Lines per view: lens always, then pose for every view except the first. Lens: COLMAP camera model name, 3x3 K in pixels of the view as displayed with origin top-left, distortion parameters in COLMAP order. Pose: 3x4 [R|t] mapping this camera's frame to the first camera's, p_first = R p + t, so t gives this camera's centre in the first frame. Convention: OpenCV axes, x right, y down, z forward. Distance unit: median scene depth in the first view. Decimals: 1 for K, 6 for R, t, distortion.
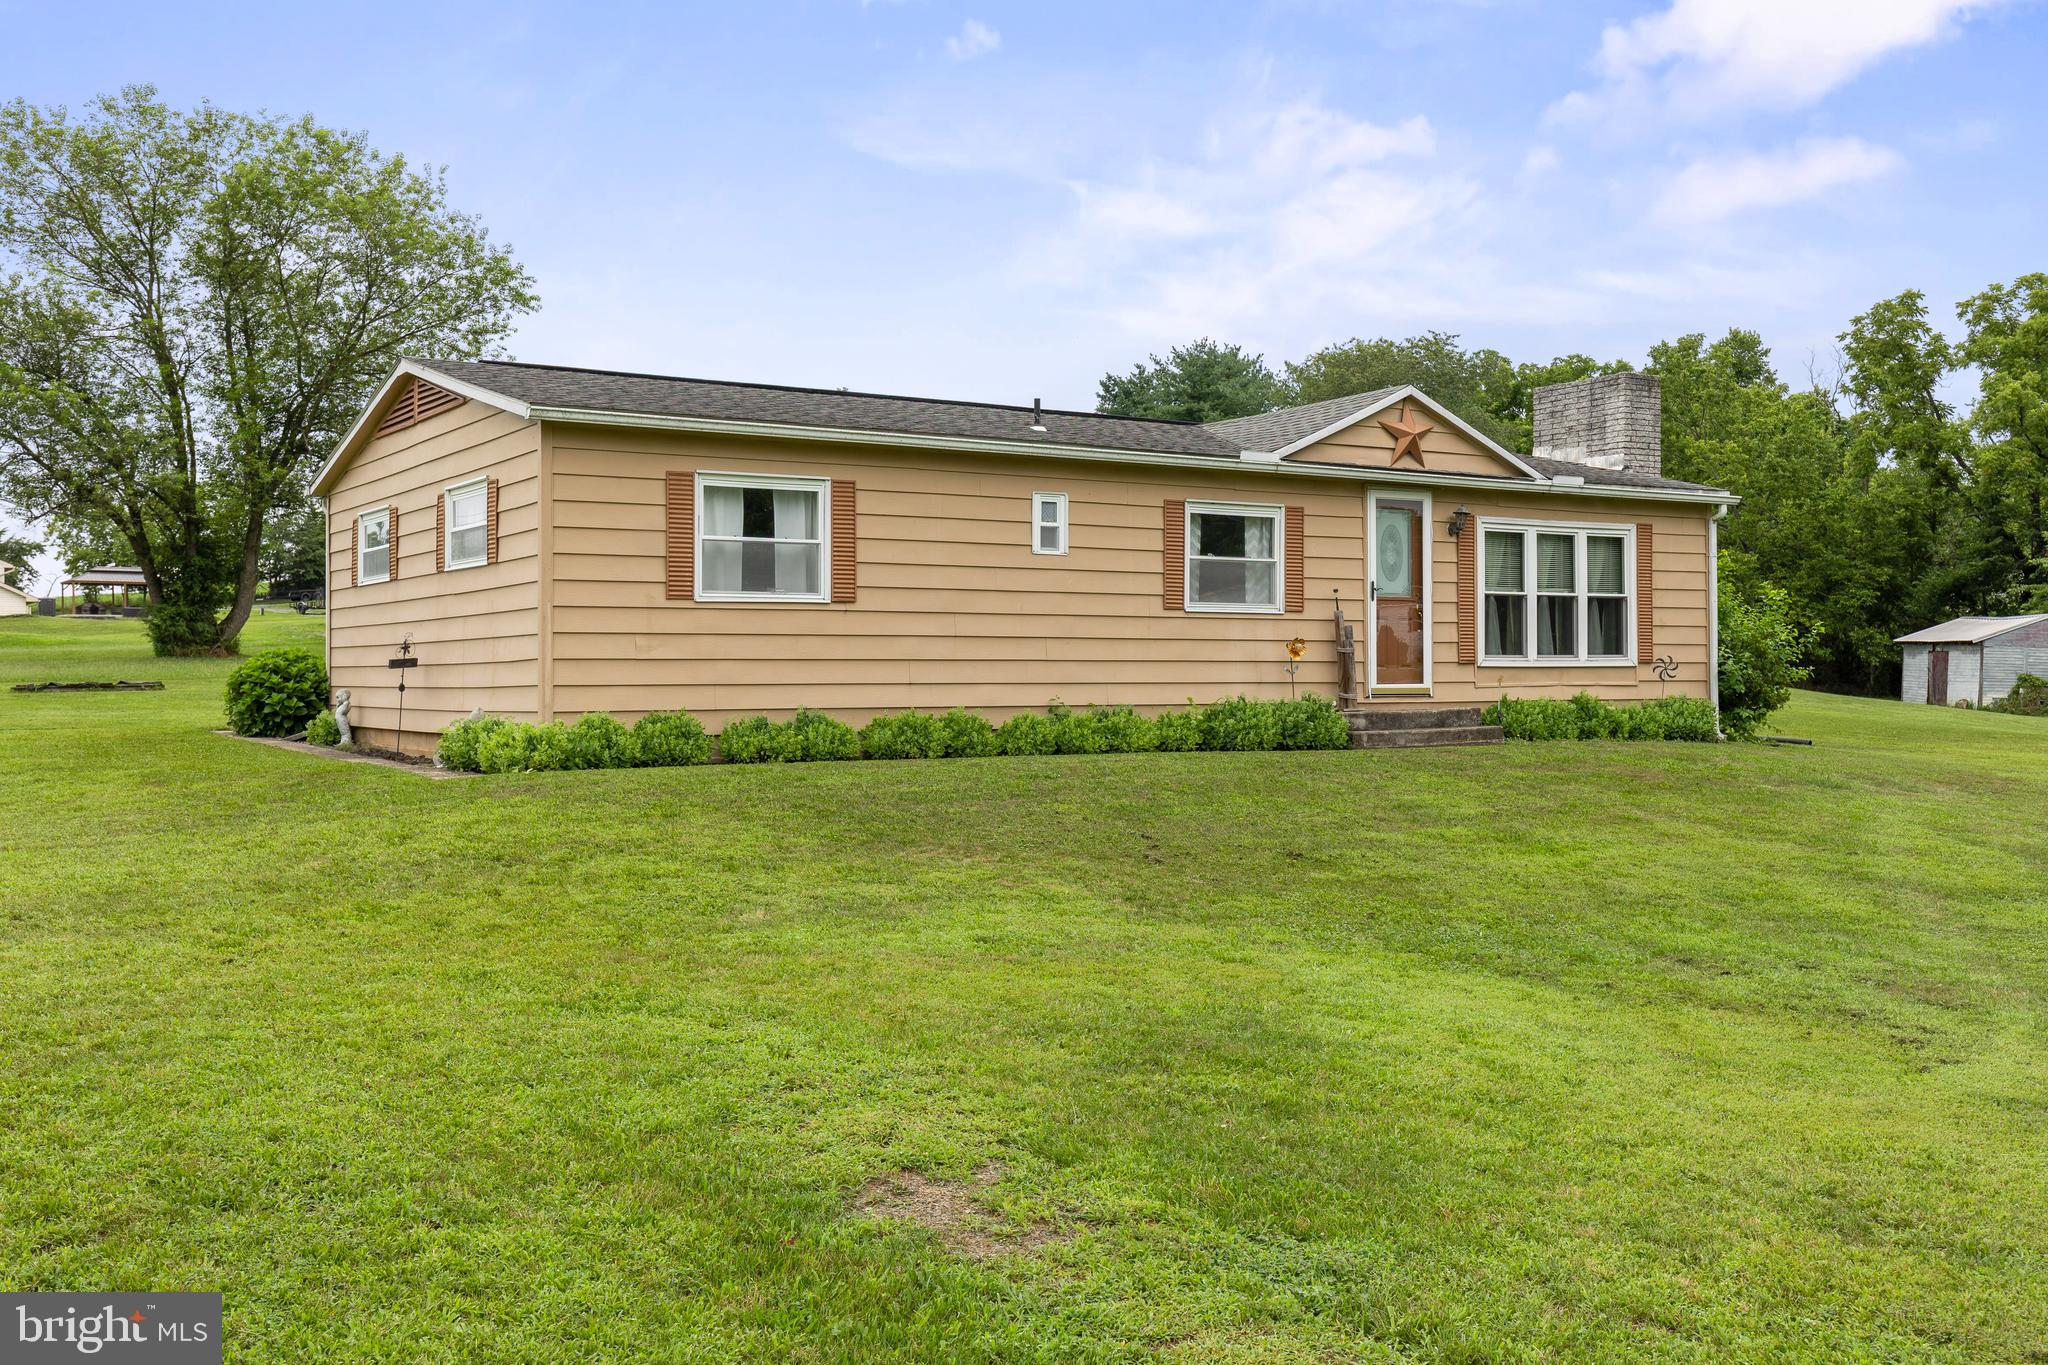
lens RADIAL K [[1952.9, 0, 1024.0], [0, 1952.9, 682.5], [0, 0, 1]] dist [0.005233, 0.001699]
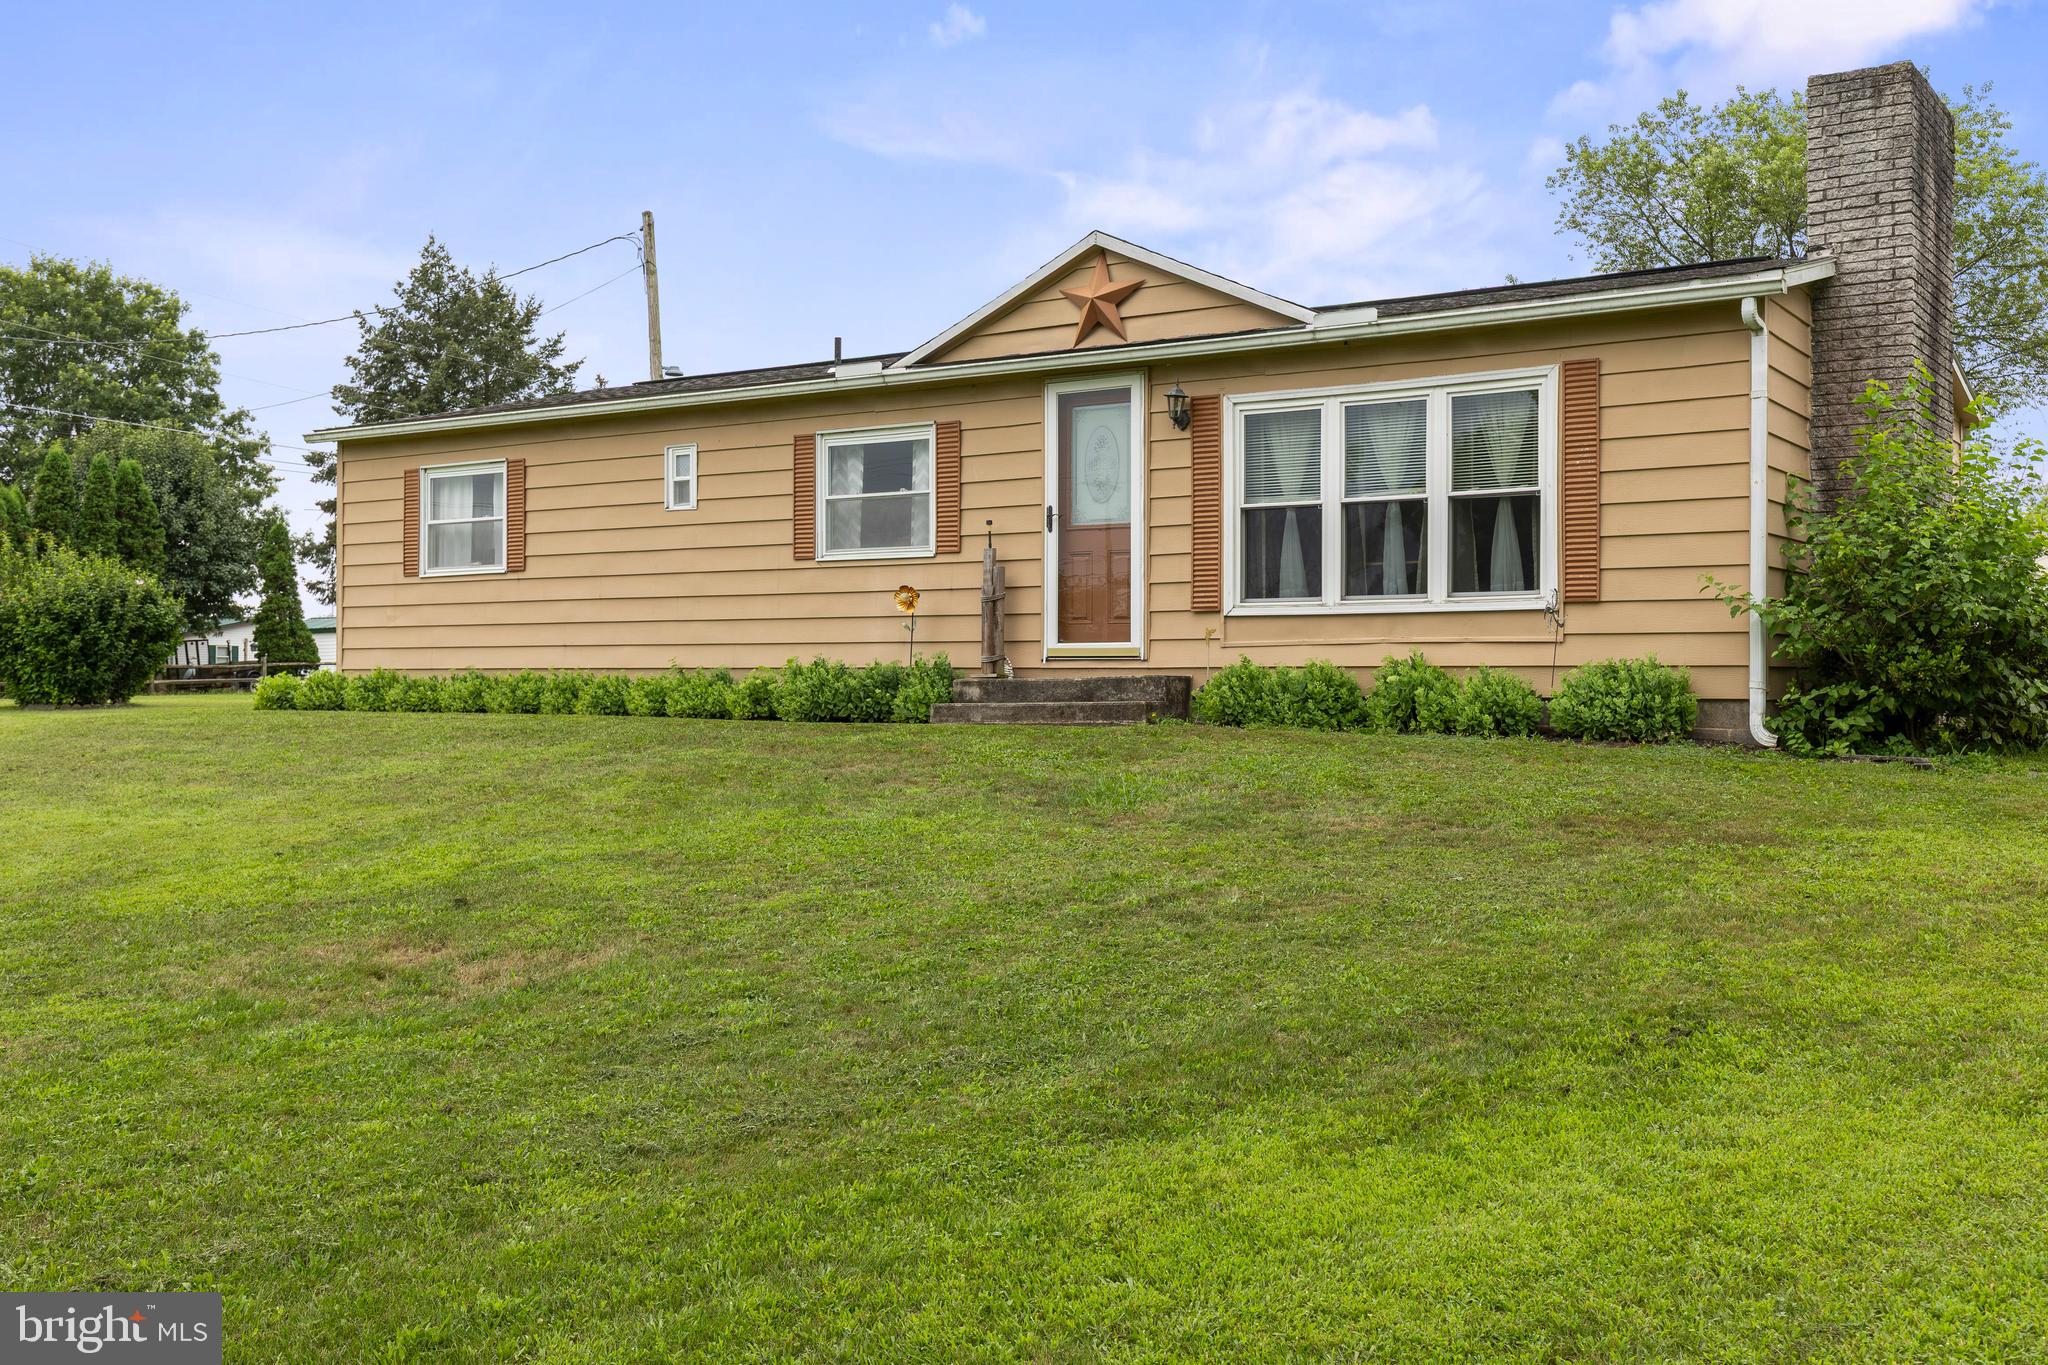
lens RADIAL K [[1952.9, 0, 1024.0], [0, 1952.9, 682.5], [0, 0, 1]] dist [0.005233, 0.001699]
pose [[0.410572, 0.025088, -0.911483, 0.849082], [0.016540, 0.999252, 0.034955, -0.010294], [0.911678, -0.029428, 0.409850, 0.671284]]
